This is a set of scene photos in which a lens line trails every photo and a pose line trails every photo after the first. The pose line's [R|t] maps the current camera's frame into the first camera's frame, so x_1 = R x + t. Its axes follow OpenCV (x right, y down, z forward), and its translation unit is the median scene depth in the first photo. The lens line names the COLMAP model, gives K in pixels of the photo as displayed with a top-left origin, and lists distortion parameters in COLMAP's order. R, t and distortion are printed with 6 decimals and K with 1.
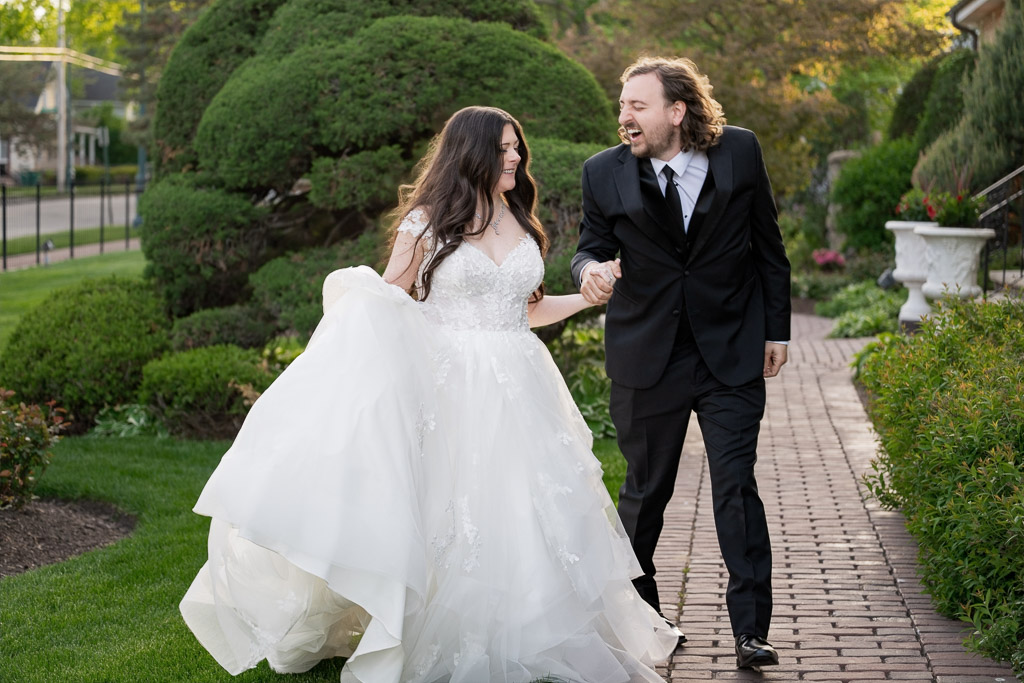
lens RADIAL K [[2084.6, 0, 512.0], [0, 2084.6, 341.5], [0, 0, 1]] dist [-0.029509, -0.098735]
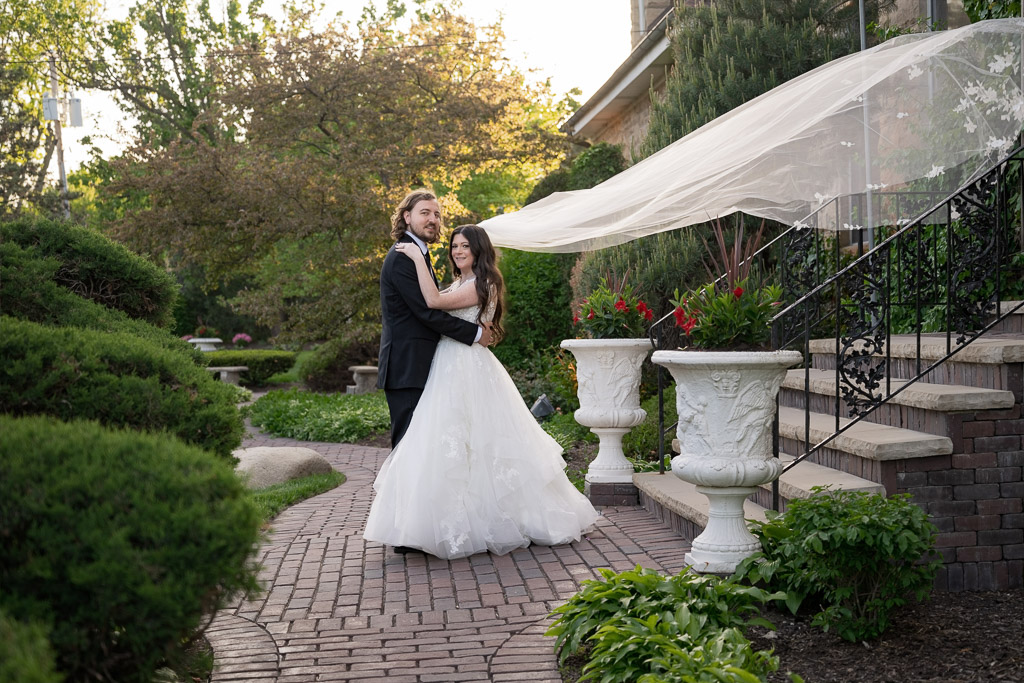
lens RADIAL K [[1412.6, 0, 512.0], [0, 1412.6, 341.5], [0, 0, 1]] dist [-0.004586, -0.002471]
pose [[0.979676, -0.036114, 0.197307, 0.087349], [0.046506, 0.997750, -0.048292, -0.041510], [-0.195119, 0.056486, 0.979152, 0.655325]]
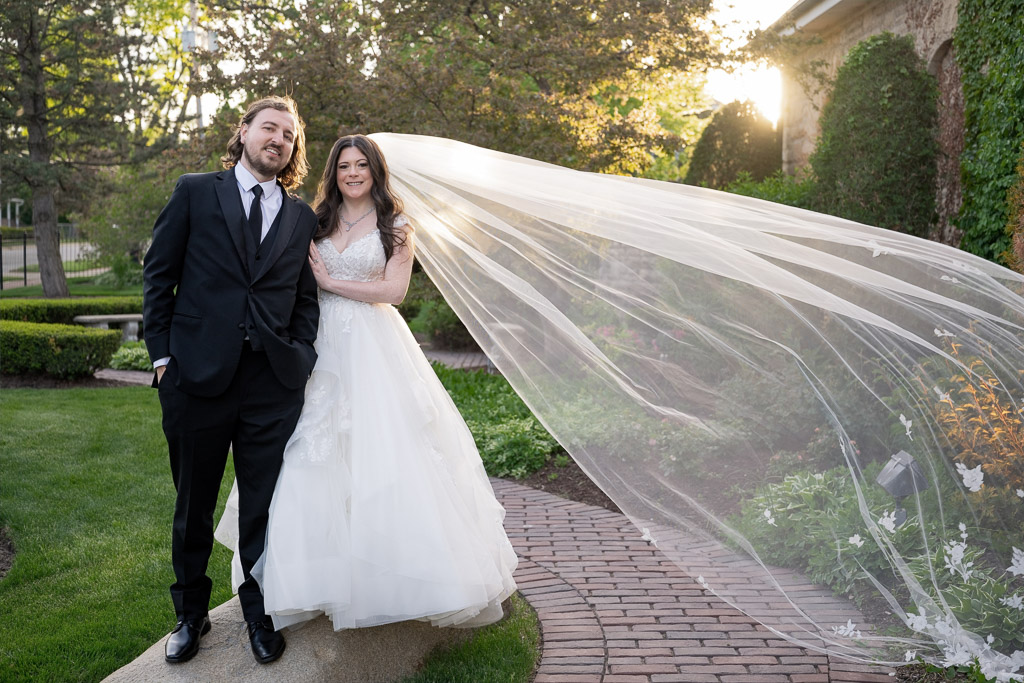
lens RADIAL K [[1279.6, 0, 512.0], [0, 1279.6, 341.5], [0, 0, 1]] dist [0.004190, 0.010570]
pose [[0.992372, -0.002294, 0.123258, 0.096715], [0.002292, 0.999997, 0.000155, -0.079546], [-0.123258, 0.000129, 0.992375, 1.033244]]
